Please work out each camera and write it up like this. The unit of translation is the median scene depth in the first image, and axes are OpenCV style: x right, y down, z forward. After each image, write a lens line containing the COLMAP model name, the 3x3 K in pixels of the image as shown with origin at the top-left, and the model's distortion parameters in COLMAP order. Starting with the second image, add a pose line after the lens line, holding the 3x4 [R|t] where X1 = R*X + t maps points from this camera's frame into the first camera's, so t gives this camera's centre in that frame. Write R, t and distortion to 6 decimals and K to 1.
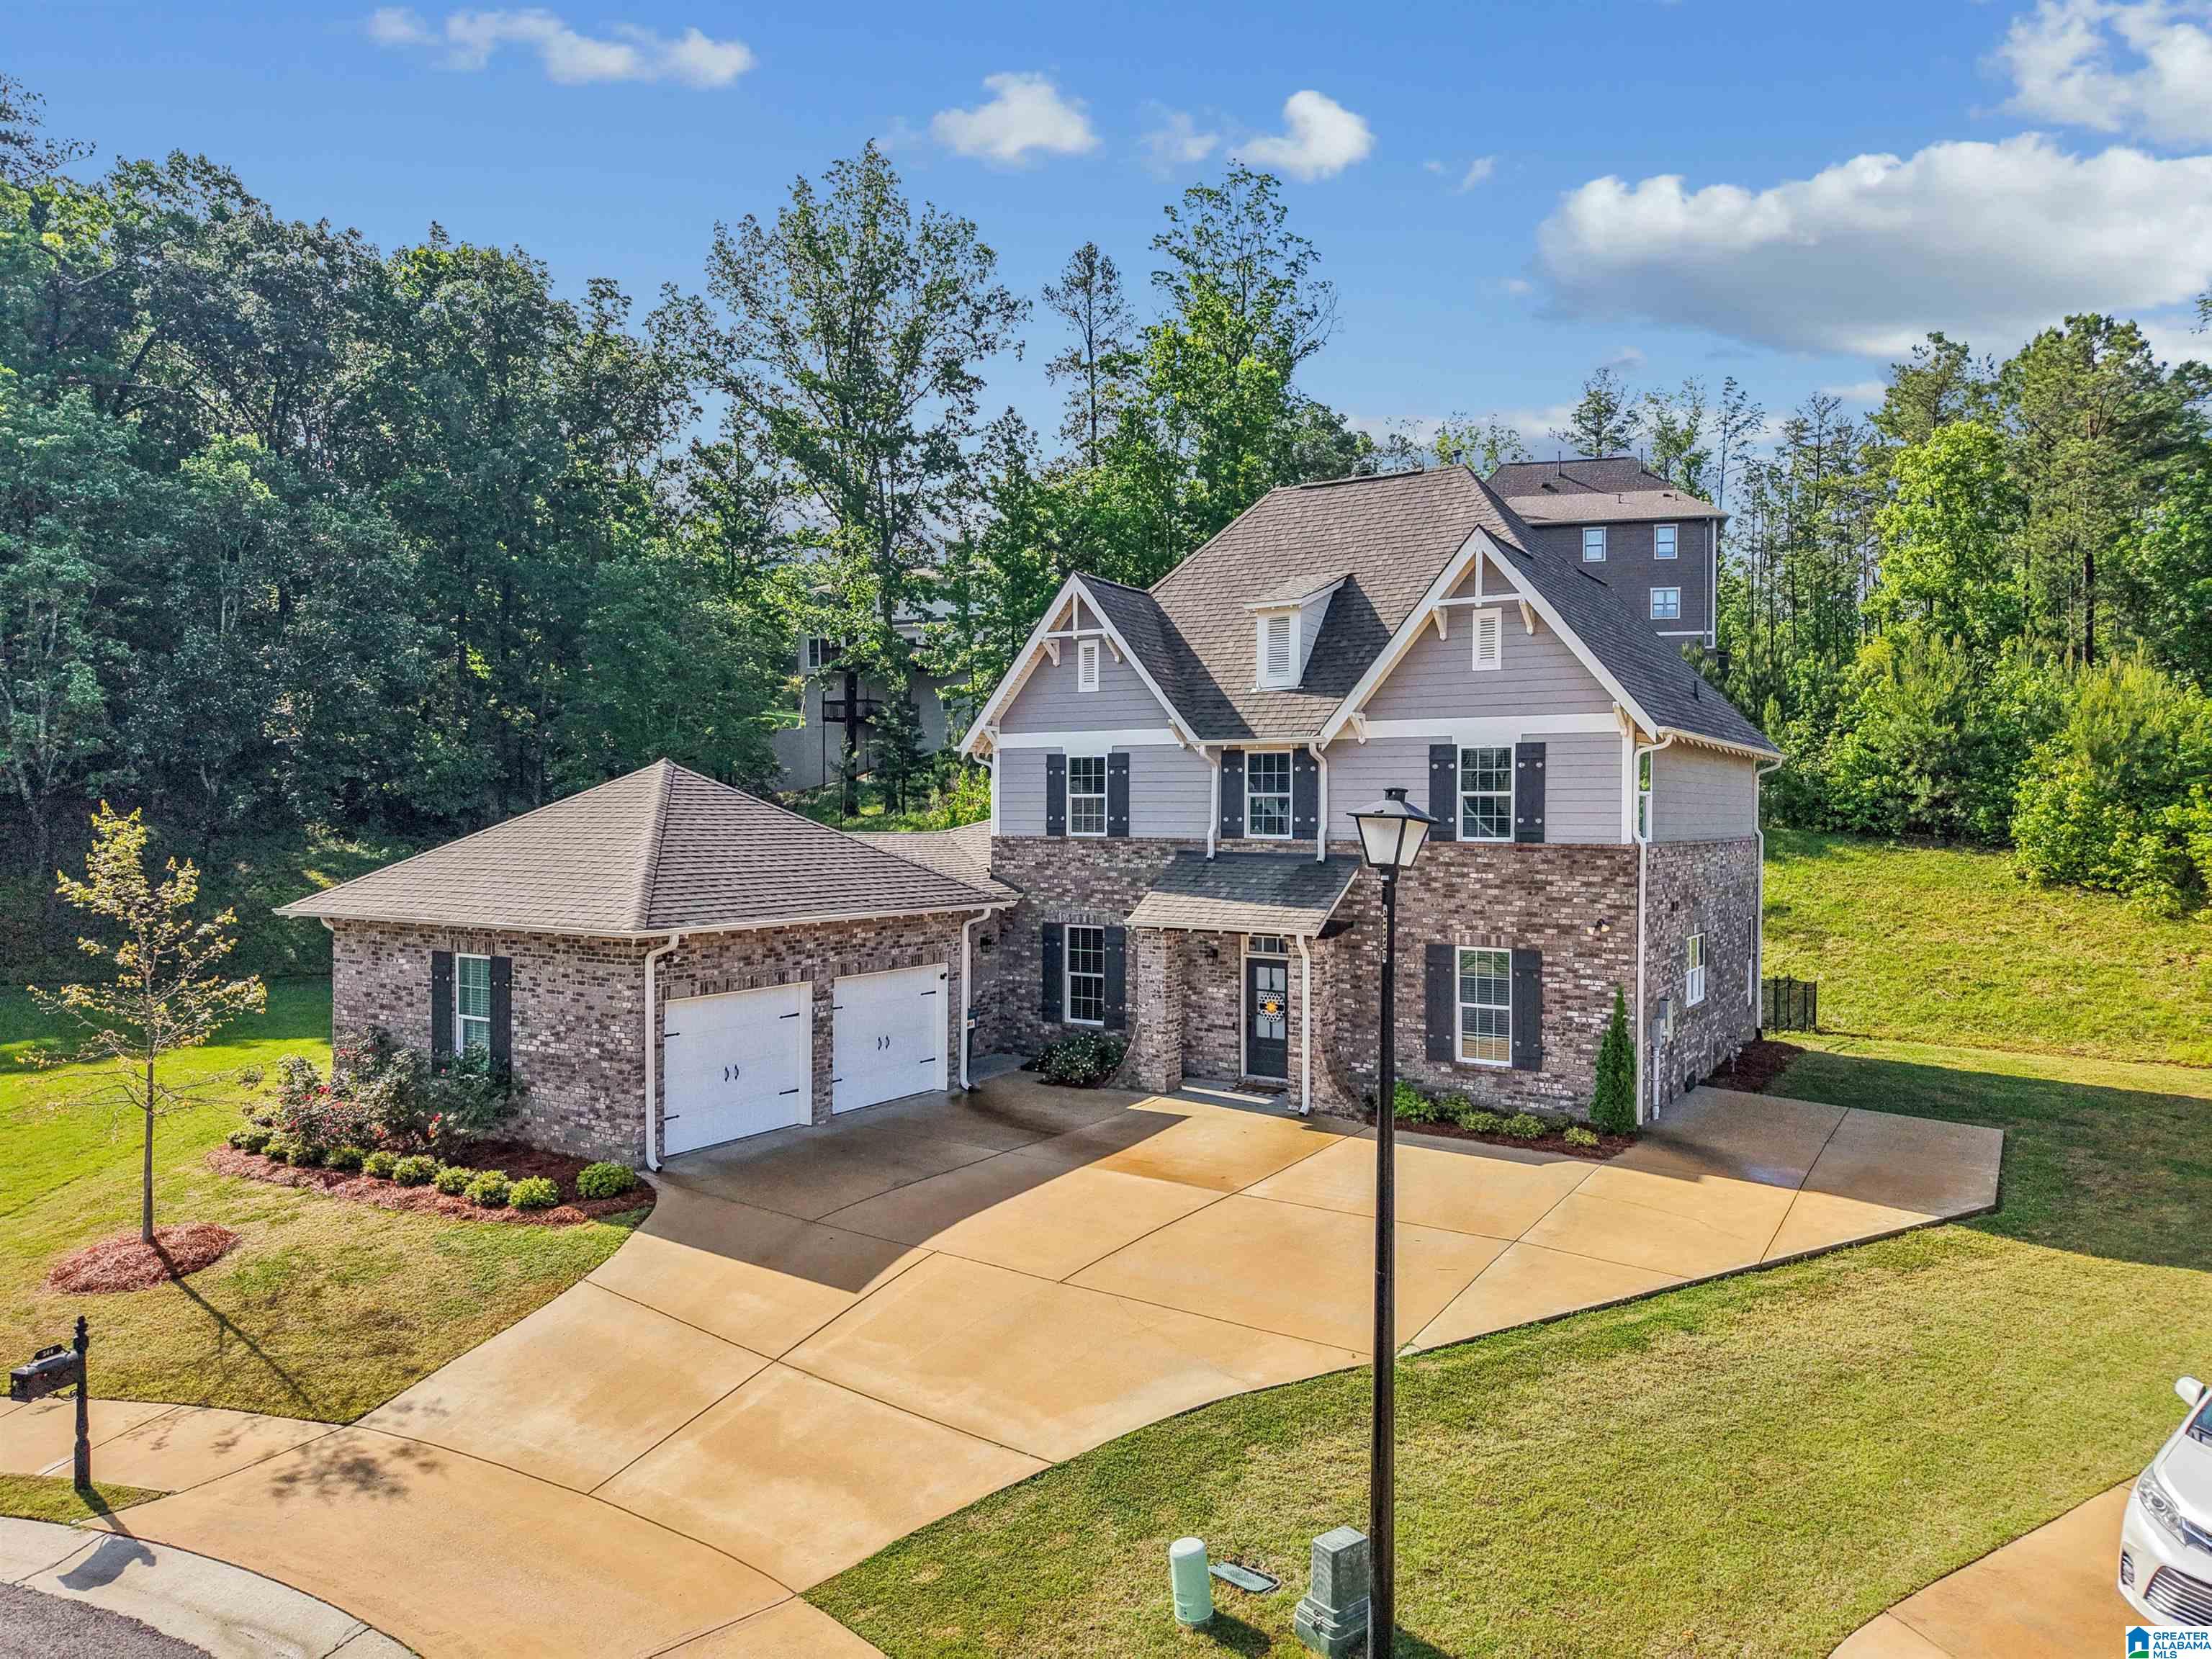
lens RADIAL K [[1490.4, 0, 1082.8], [0, 1490.4, 829.0], [0, 0, 1]] dist [0.030399, 0.001662]
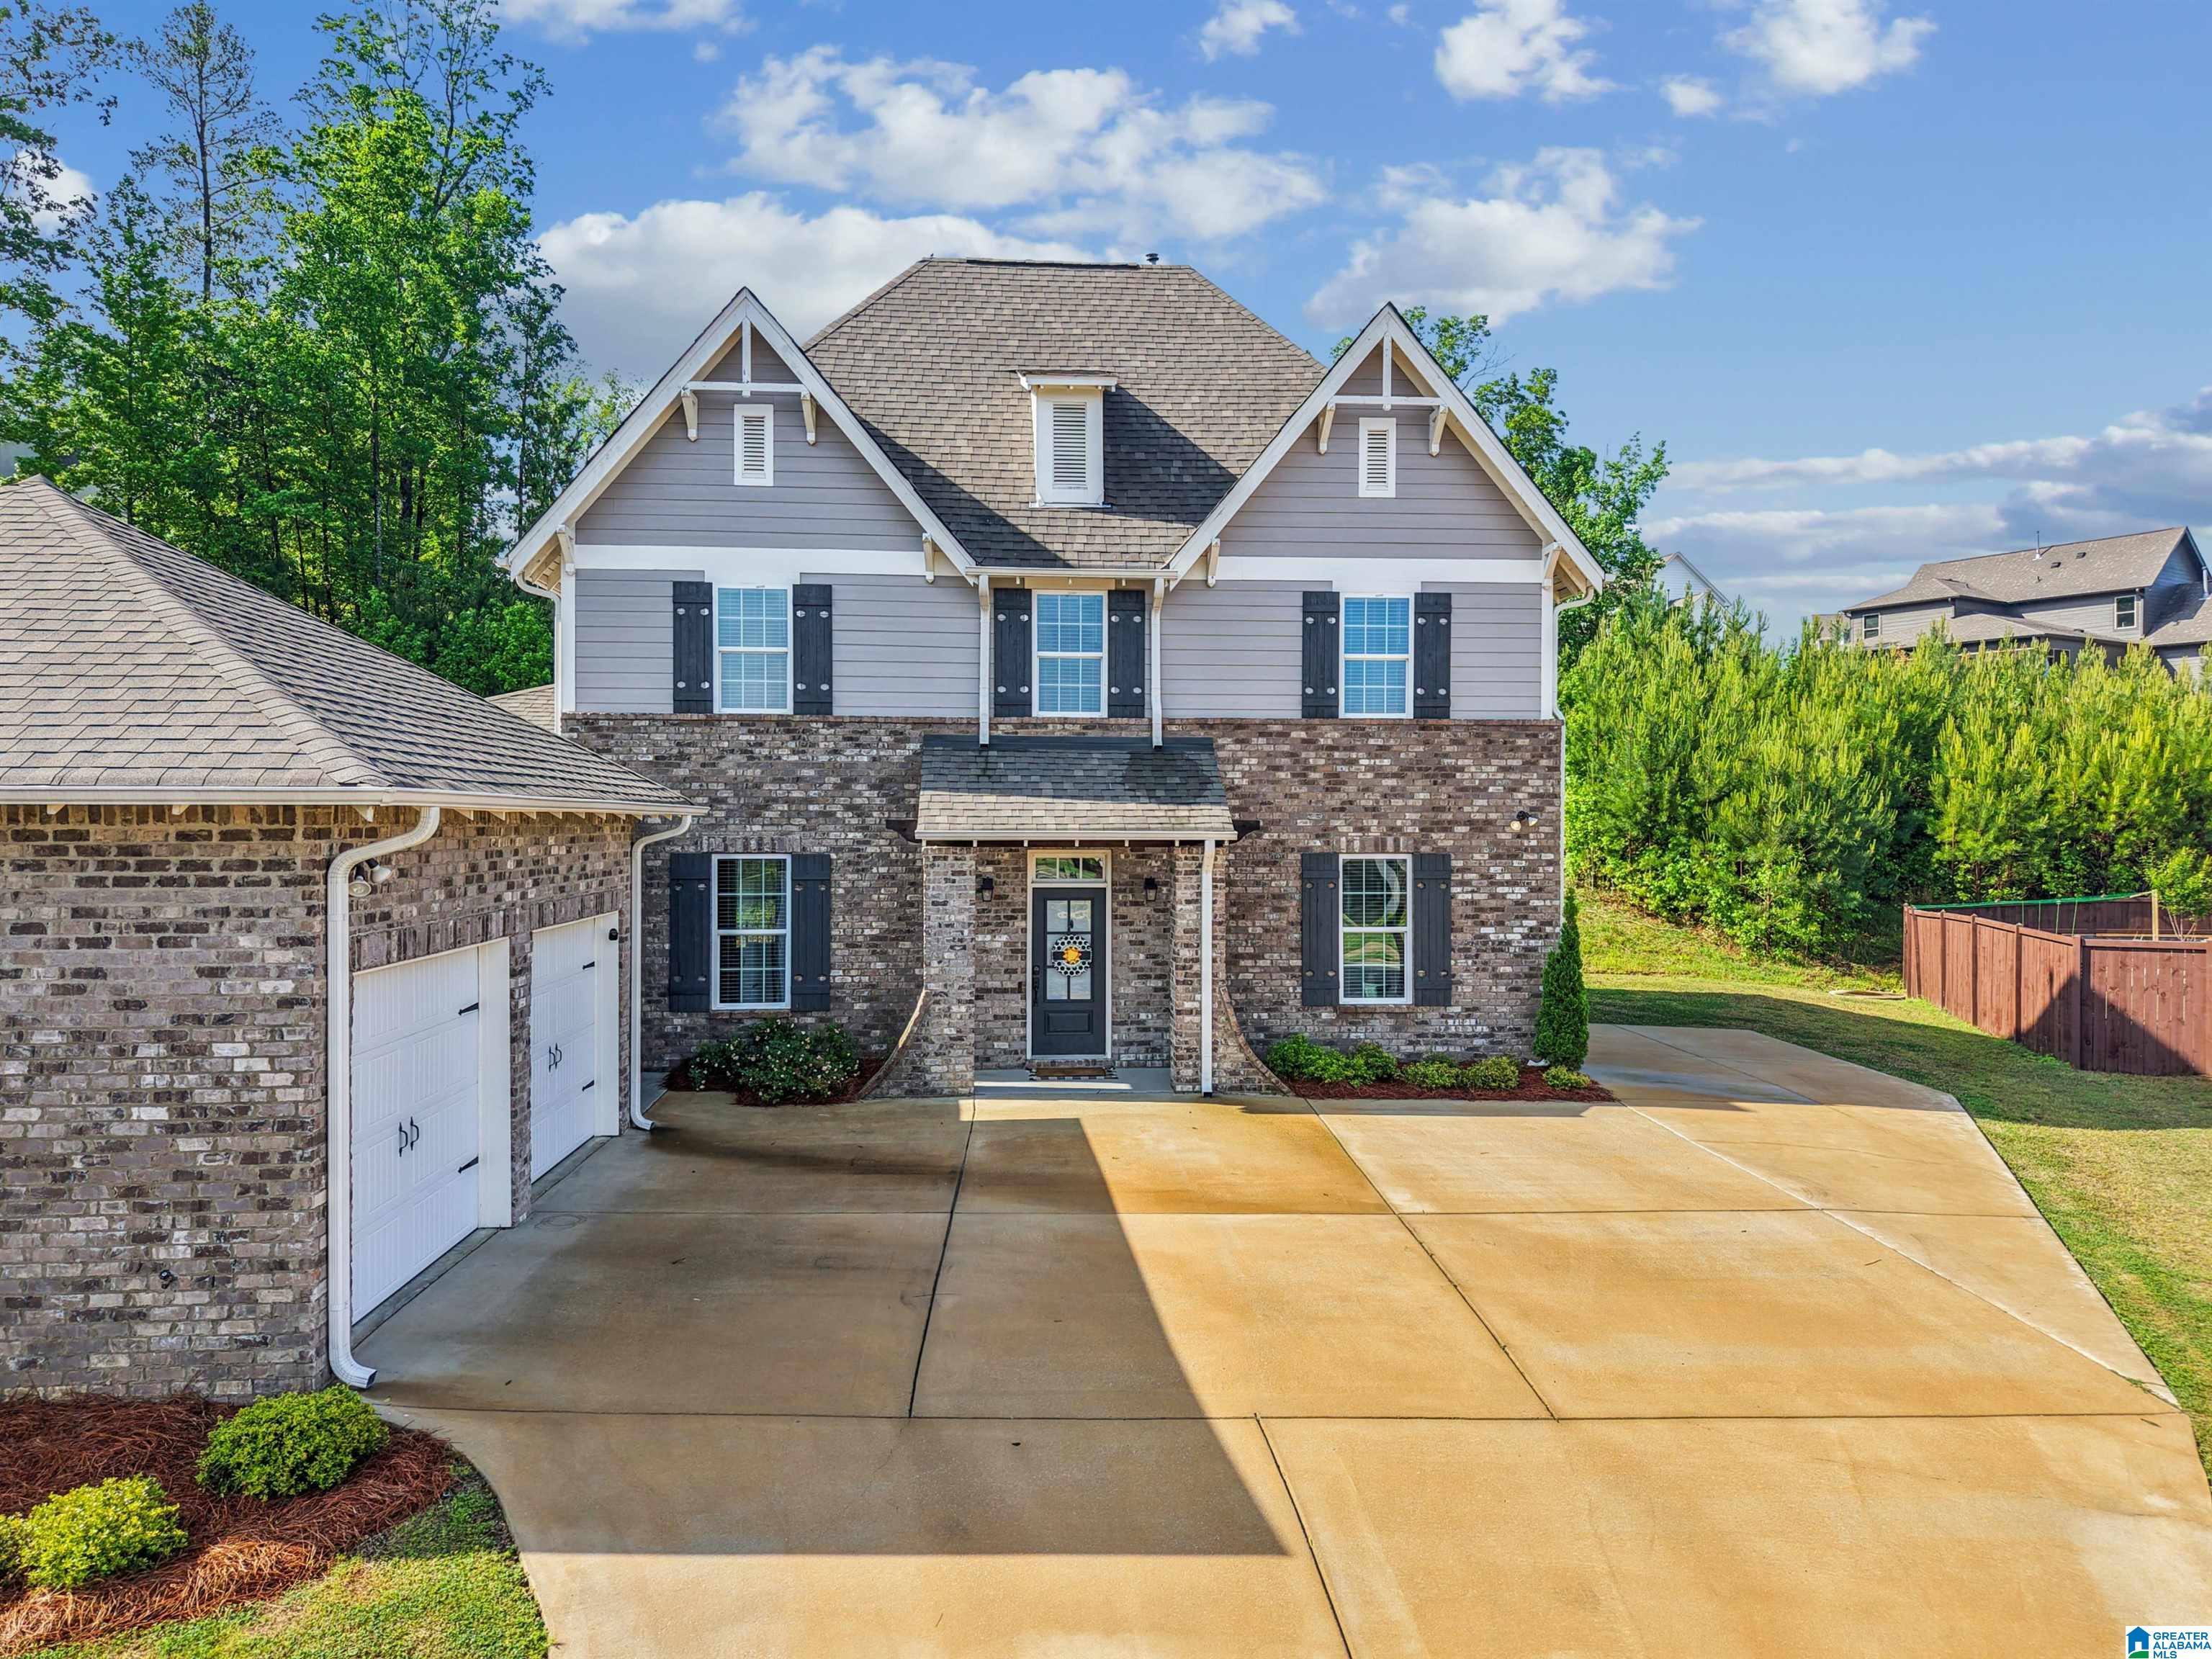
lens RADIAL K [[1499.5, 0, 1119.2], [0, 1499.5, 828.4], [0, 0, 1]] dist [0.051097, -0.048425]
pose [[0.793015, -0.005551, 0.609177, -0.322018], [0.008947, 0.999957, -0.002535, 0.068150], [-0.609137, 0.007460, 0.793030, 0.470923]]
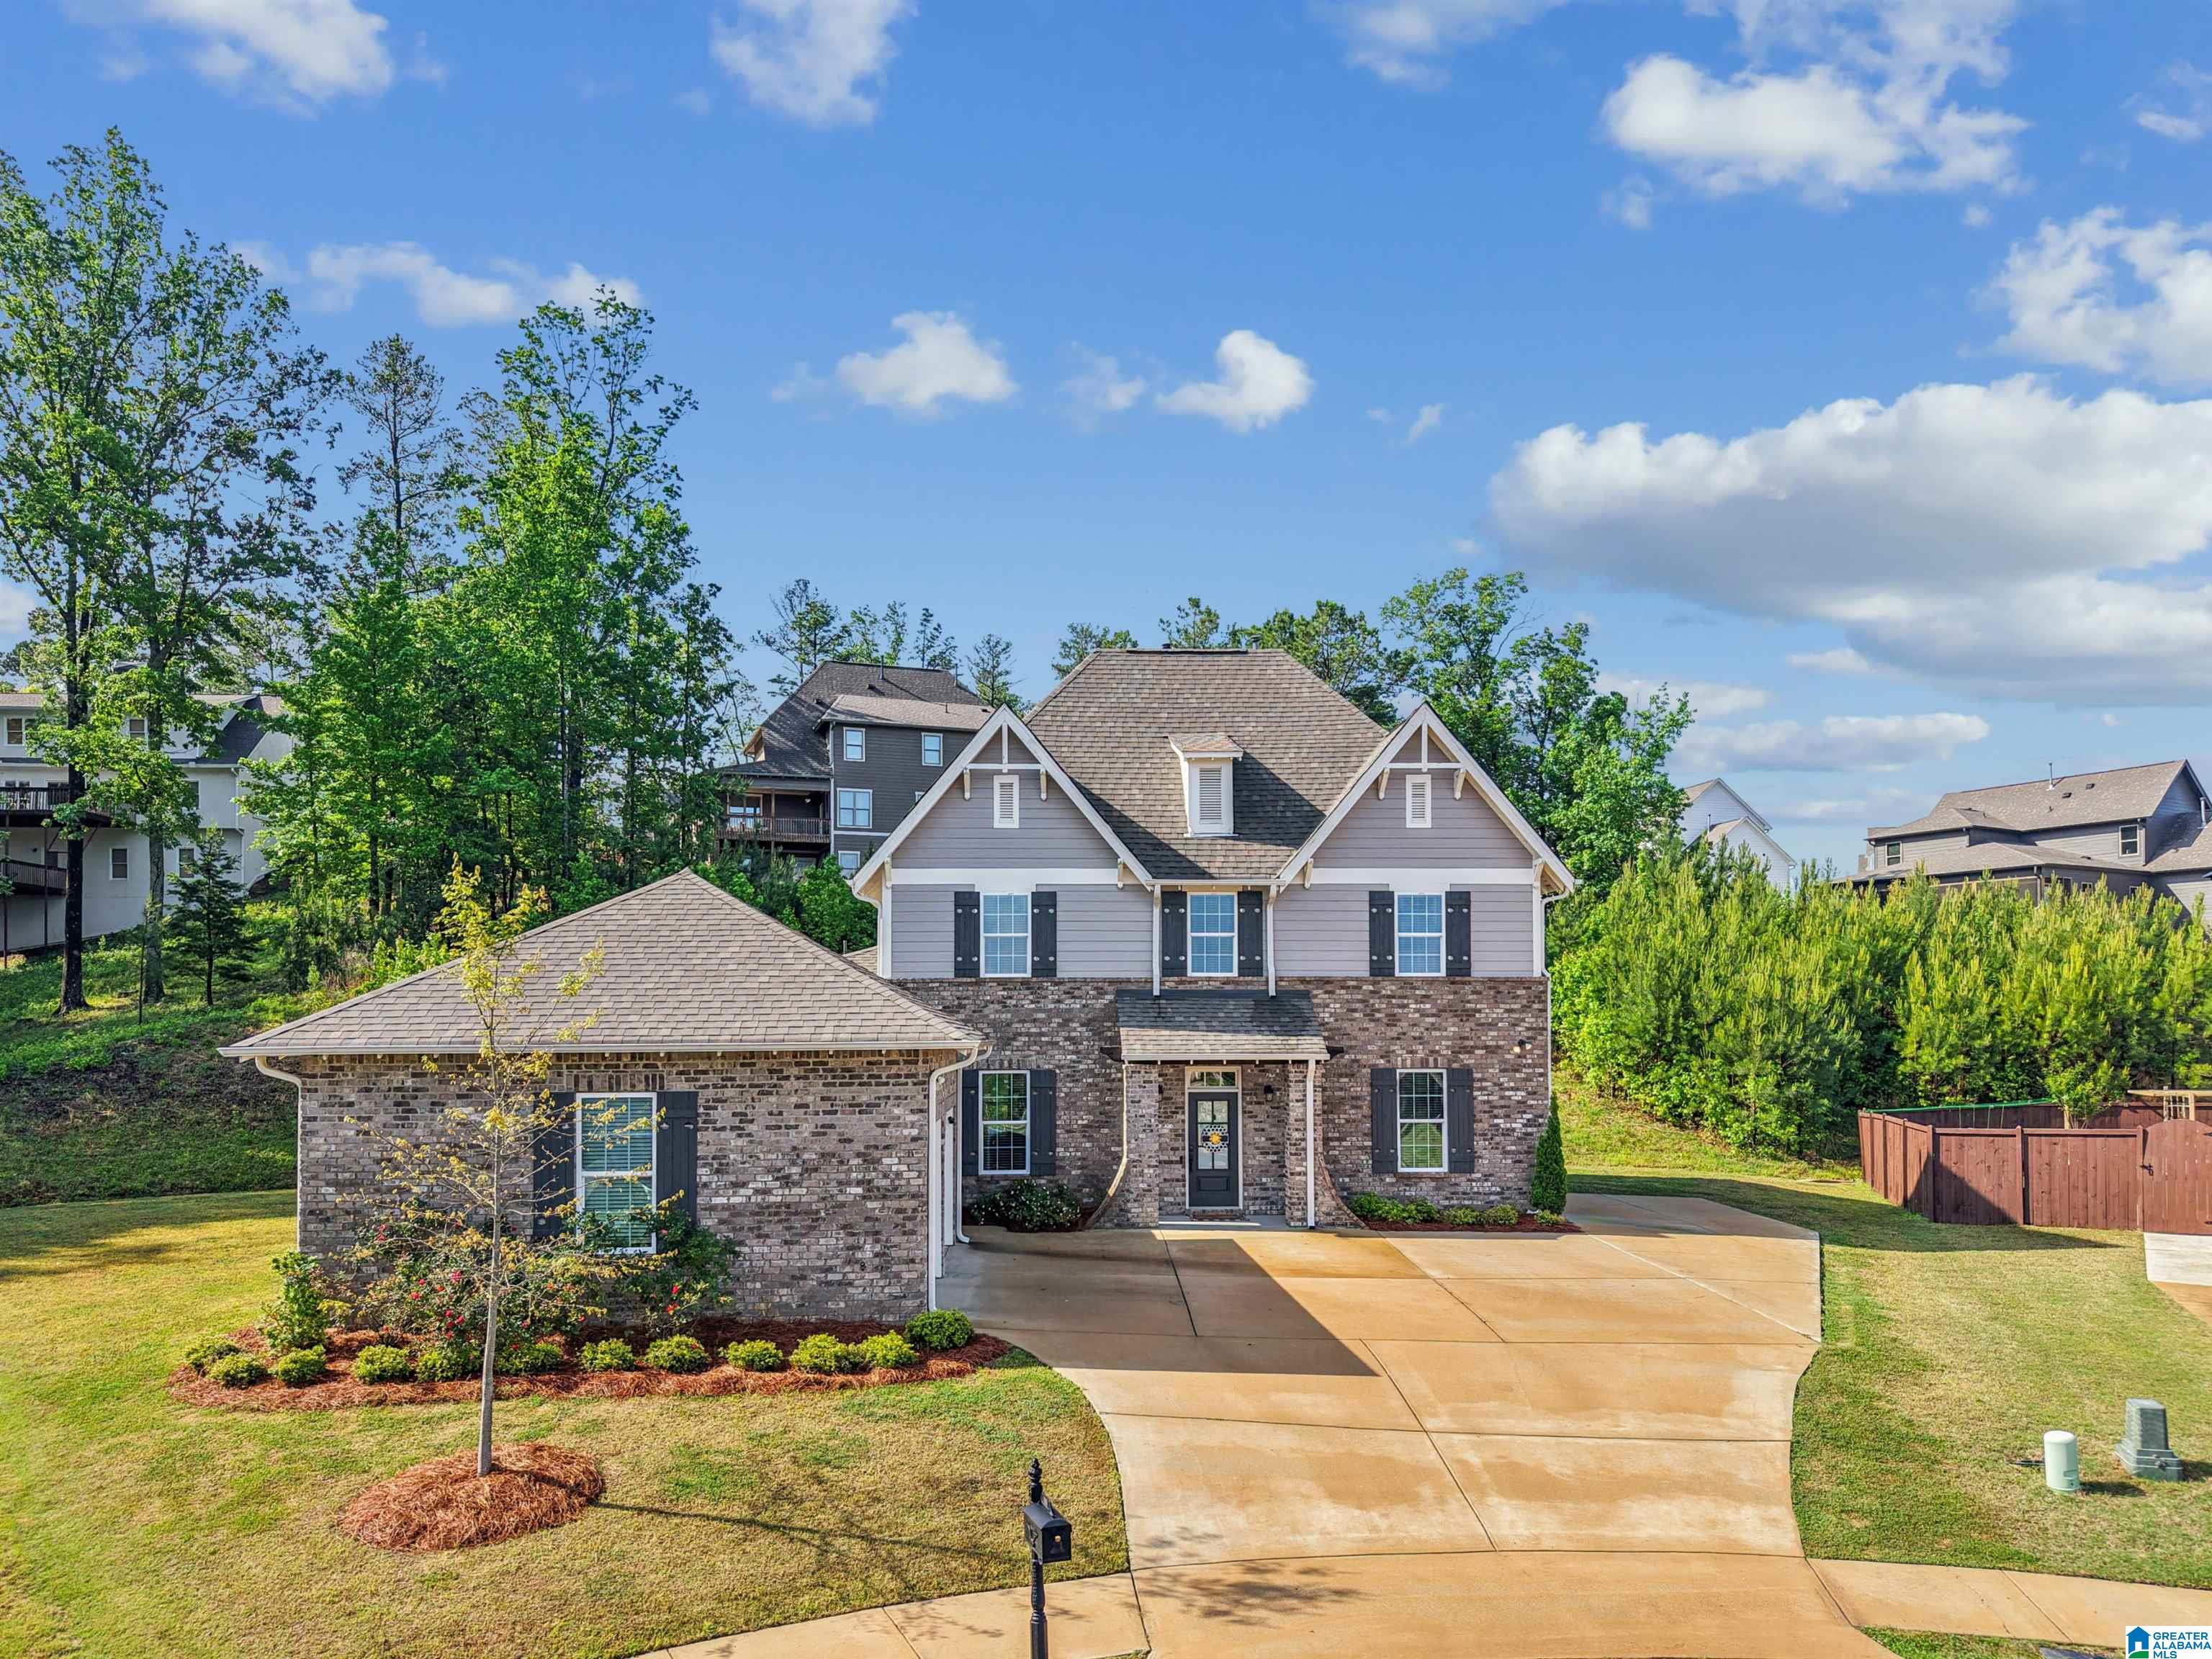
lens RADIAL K [[1577.4, 0, 1126.0], [0, 1577.4, 976.1], [0, 0, 1]] dist [0.069792, -0.081477]
pose [[0.805522, 0.015583, 0.592361, -0.646323], [0.013935, 0.998880, -0.045227, 0.061146], [-0.592402, 0.044686, 0.804402, 0.160962]]
